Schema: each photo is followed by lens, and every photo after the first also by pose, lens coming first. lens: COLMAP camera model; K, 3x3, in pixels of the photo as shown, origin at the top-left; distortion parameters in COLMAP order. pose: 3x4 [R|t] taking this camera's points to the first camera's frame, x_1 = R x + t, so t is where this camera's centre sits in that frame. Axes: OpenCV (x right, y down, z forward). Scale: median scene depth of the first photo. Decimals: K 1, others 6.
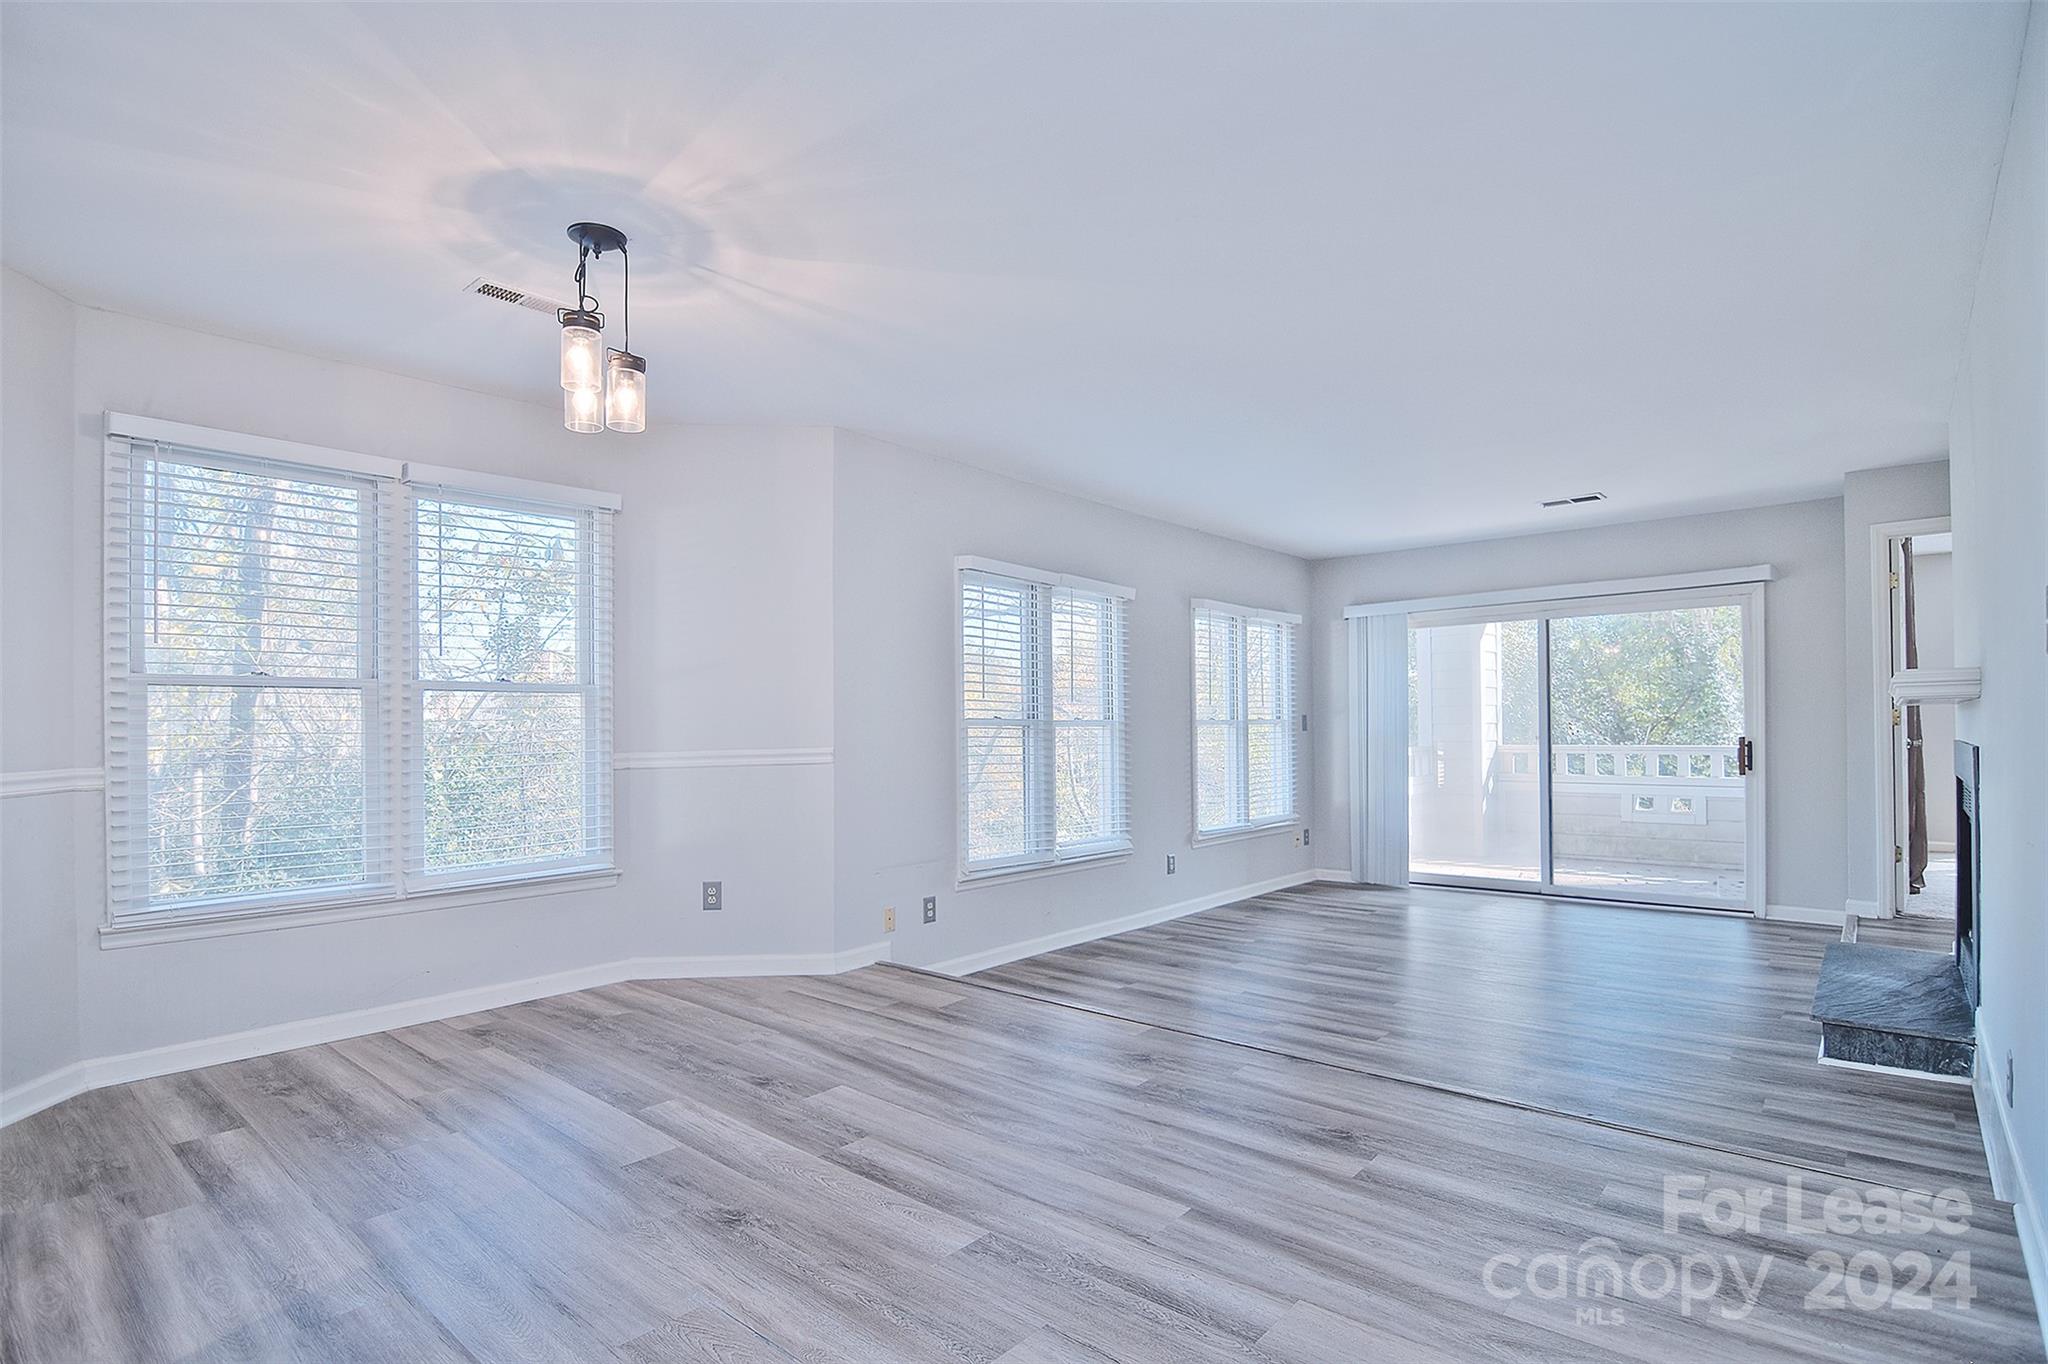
lens RADIAL K [[993.0, 0, 1006.9], [0, 993.0, 719.7], [0, 0, 1]] dist [-0.004855, -0.009094]
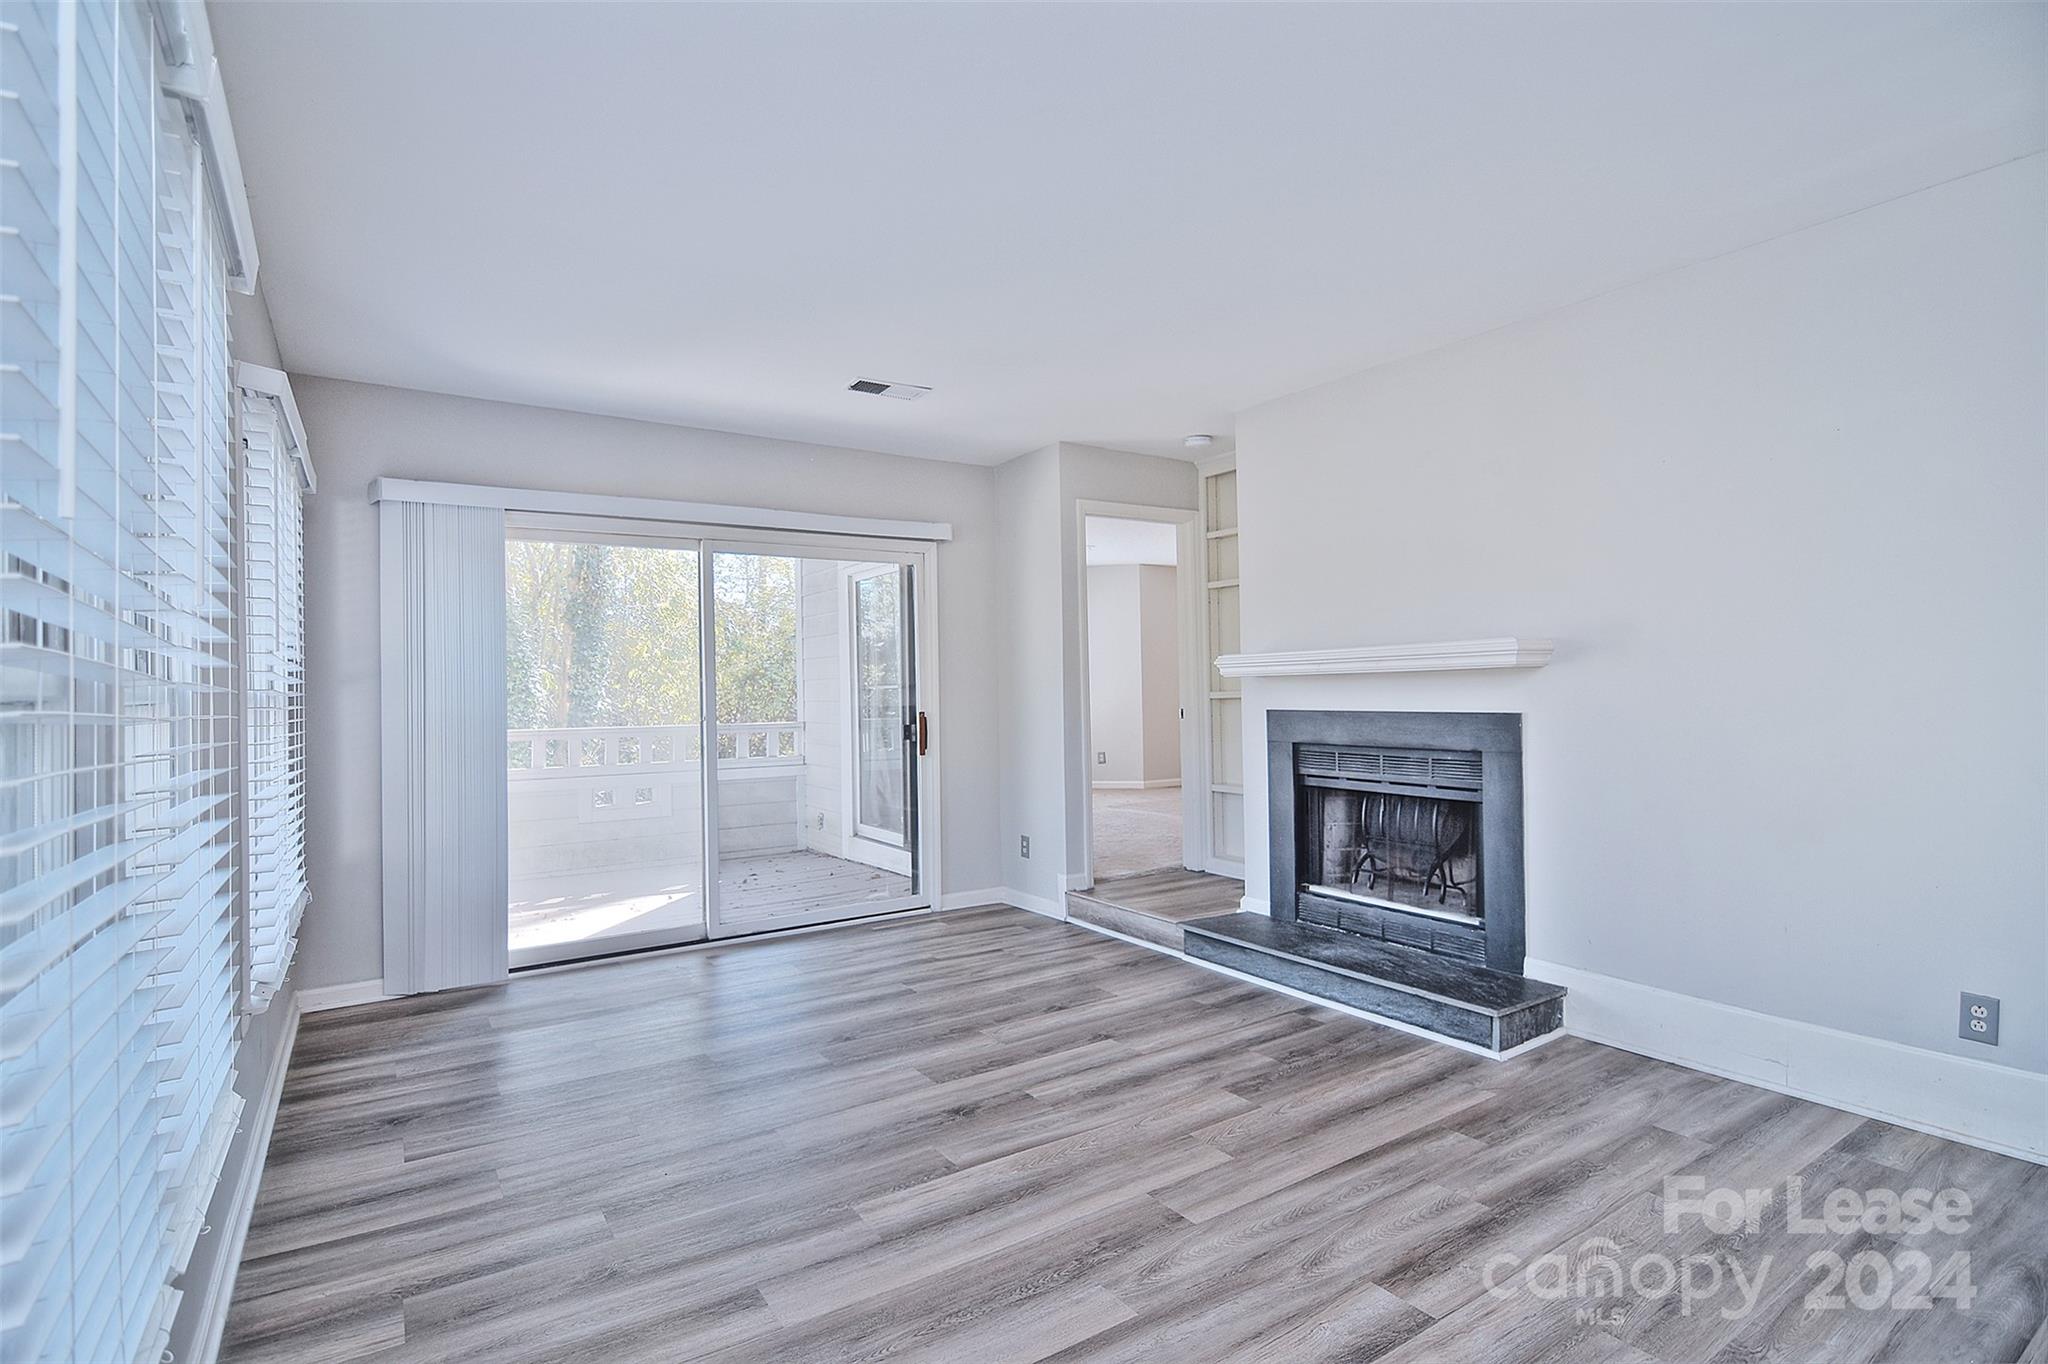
lens RADIAL K [[993.0, 0, 1040.1], [0, 993.0, 689.7], [0, 0, 1]] dist [-0.004855, -0.009094]
pose [[0.242899, 0.011908, 0.969978, -0.119758], [0.002416, 0.999914, -0.012880, 0.009196], [-0.970048, 0.005472, 0.242850, 0.785732]]
